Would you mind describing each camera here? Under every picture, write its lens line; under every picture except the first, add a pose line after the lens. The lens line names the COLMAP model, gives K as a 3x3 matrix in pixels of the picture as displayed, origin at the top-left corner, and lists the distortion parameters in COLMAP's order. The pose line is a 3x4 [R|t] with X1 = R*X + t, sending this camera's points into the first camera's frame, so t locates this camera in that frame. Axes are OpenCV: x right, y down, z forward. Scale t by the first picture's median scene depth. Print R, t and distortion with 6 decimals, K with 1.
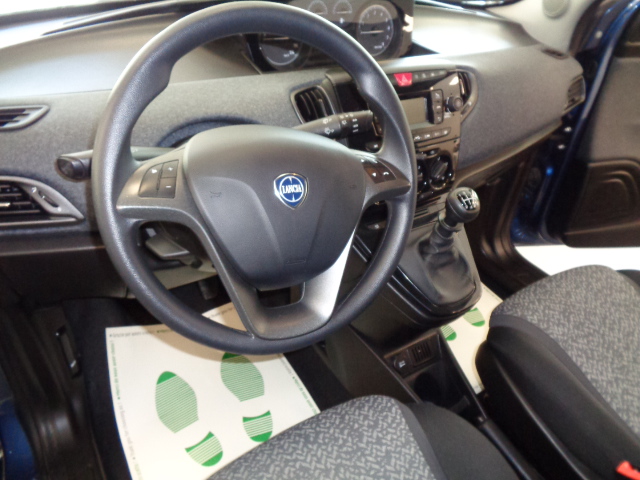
lens RADIAL K [[478.1, 0, 313.9], [0, 478.1, 238.7], [0, 0, 1]] dist [-0.005817, 0.001703]
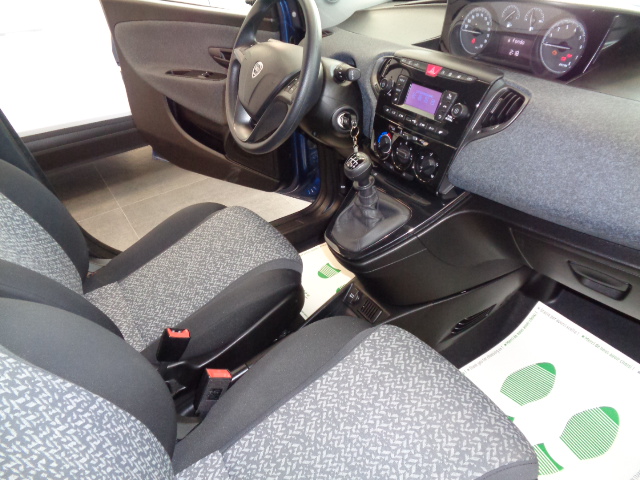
lens RADIAL K [[478.2, 0, 320.0], [0, 478.2, 240.0], [0, 0, 1]] dist [-0.003718, 0.001046]
pose [[-0.002561, 0.506297, -0.862355, 1.518777], [-0.522752, 0.734468, 0.432766, -0.427814], [0.852481, 0.451906, 0.262787, 0.714175]]
